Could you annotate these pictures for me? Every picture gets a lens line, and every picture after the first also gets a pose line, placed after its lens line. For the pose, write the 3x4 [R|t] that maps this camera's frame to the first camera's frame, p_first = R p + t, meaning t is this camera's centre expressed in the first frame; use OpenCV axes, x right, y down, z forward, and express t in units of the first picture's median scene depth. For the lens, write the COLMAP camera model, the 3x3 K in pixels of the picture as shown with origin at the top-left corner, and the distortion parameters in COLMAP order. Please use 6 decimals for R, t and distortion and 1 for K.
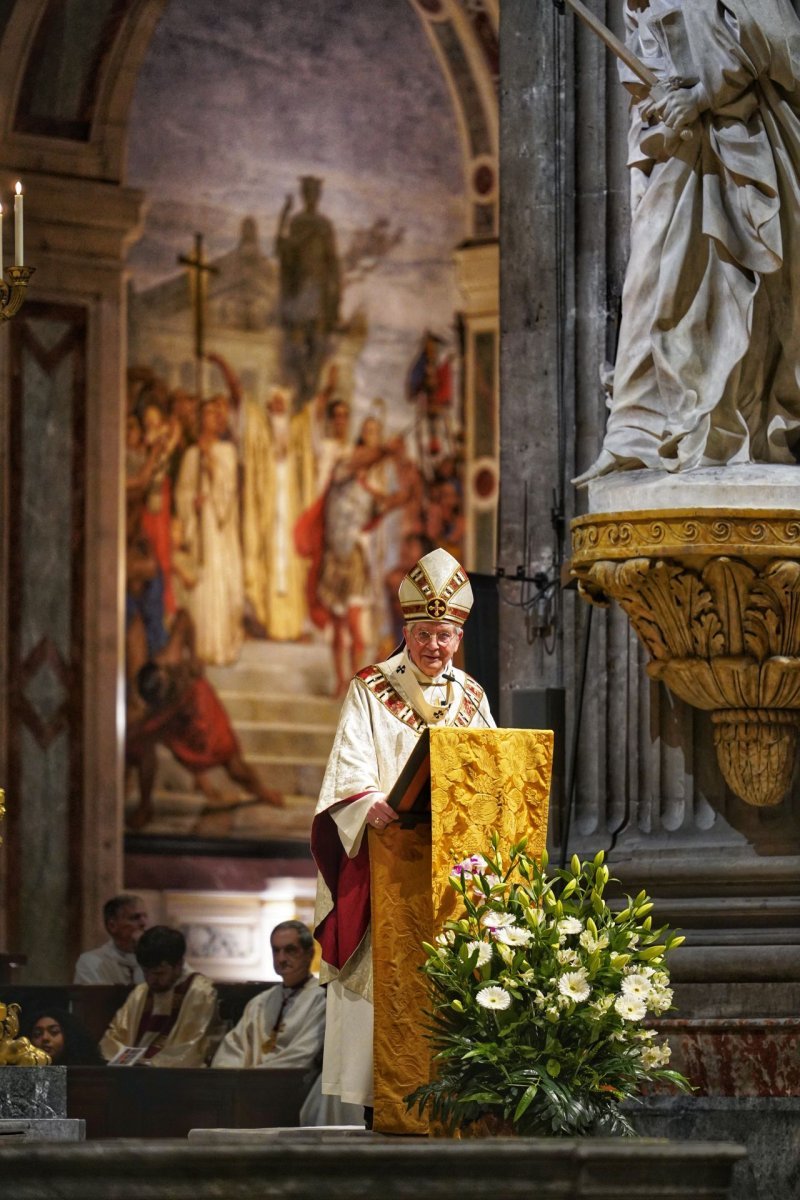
lens RADIAL K [[5687.9, 0, 400.0], [0, 5687.9, 600.0], [0, 0, 1]] dist [0.060406, 0.216049]
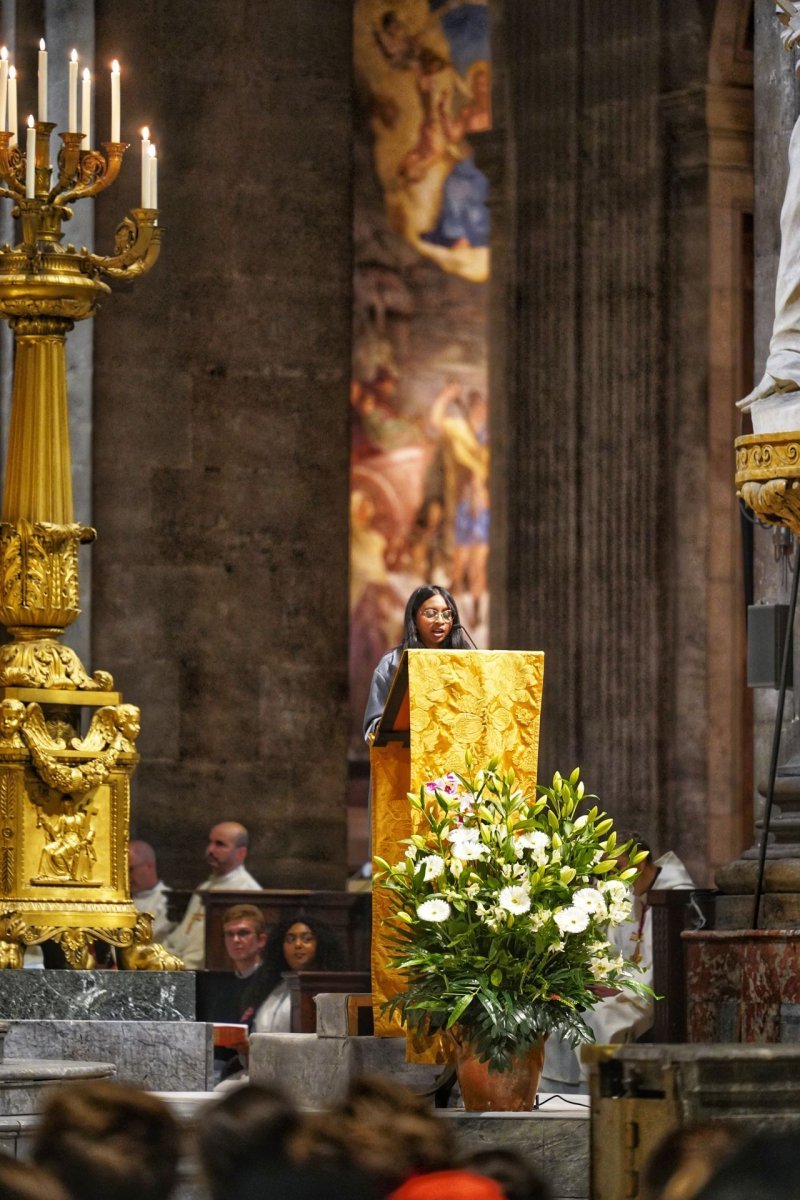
lens RADIAL K [[5687.9, 0, 400.0], [0, 5687.9, 600.0], [0, 0, 1]] dist [0.060406, 0.216049]
pose [[0.973891, -0.007683, -0.226888, 0.236635], [0.011874, 0.999783, 0.017113, -0.004492], [0.226707, -0.019360, 0.973771, -0.013241]]
